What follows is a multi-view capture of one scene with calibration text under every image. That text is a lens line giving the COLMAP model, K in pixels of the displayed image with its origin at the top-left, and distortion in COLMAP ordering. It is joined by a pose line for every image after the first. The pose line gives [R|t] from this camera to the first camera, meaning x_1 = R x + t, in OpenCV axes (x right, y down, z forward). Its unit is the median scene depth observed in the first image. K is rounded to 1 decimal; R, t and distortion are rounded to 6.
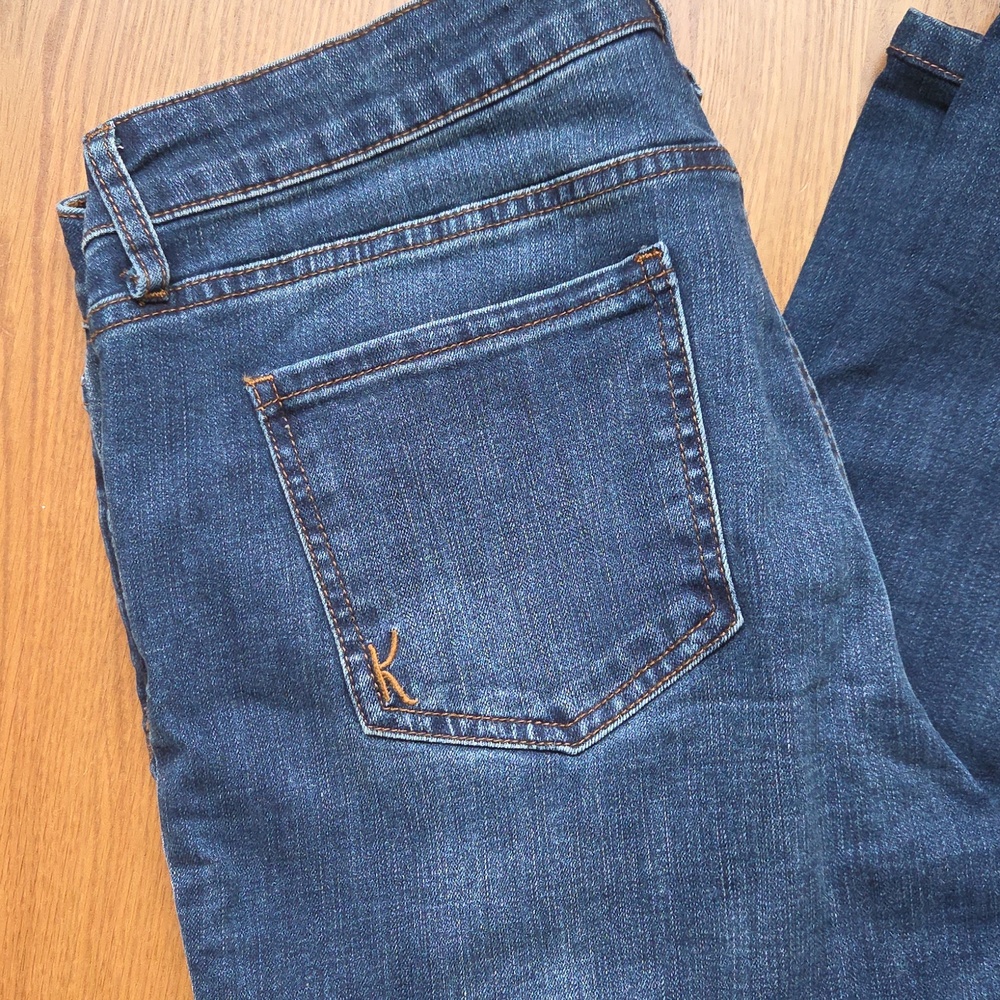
lens RADIAL K [[1352.3, 0, 500.0], [0, 1352.3, 500.0], [0, 0, 1]] dist [0.047729, -0.125364]
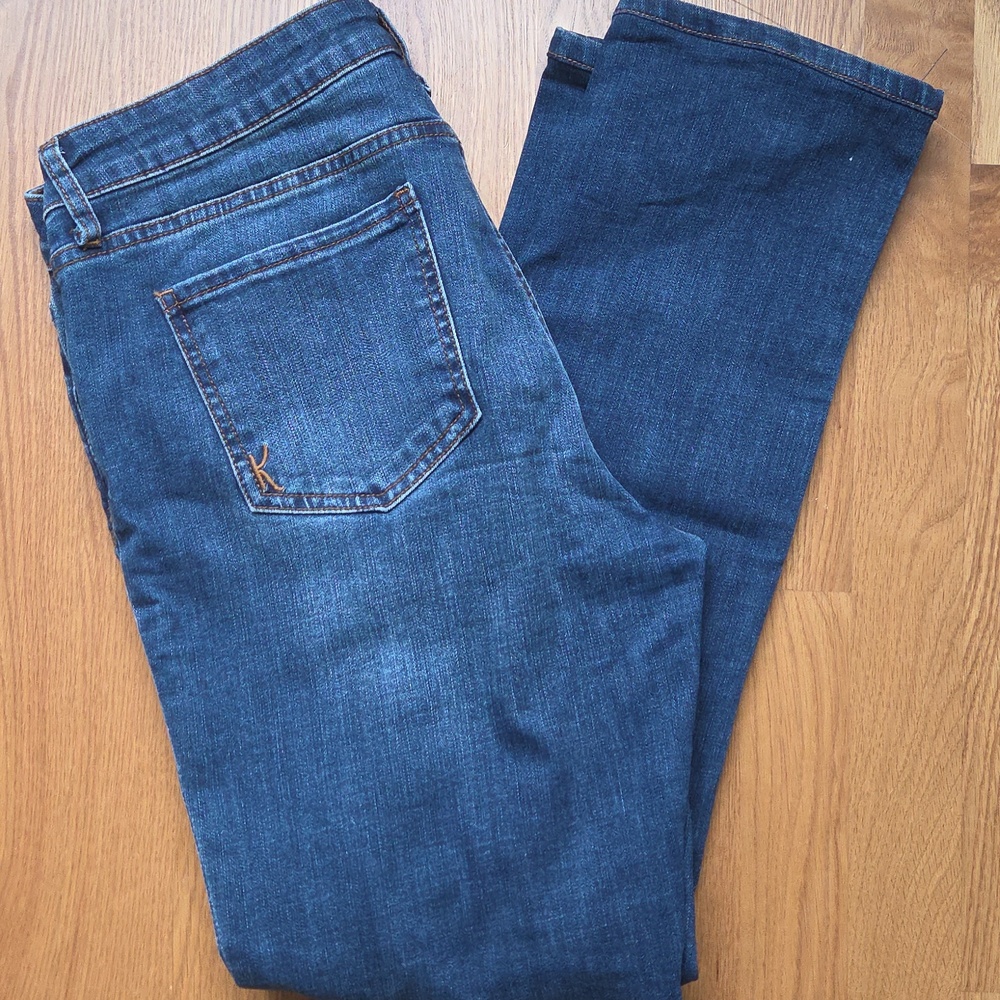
lens RADIAL K [[1352.3, 0, 500.0], [0, 1352.3, 500.0], [0, 0, 1]] dist [0.047729, -0.125364]
pose [[0.995279, -0.089770, 0.036896, 0.128866], [0.090823, 0.995476, -0.027923, 0.228641], [-0.034222, 0.031142, 0.998929, -0.570361]]
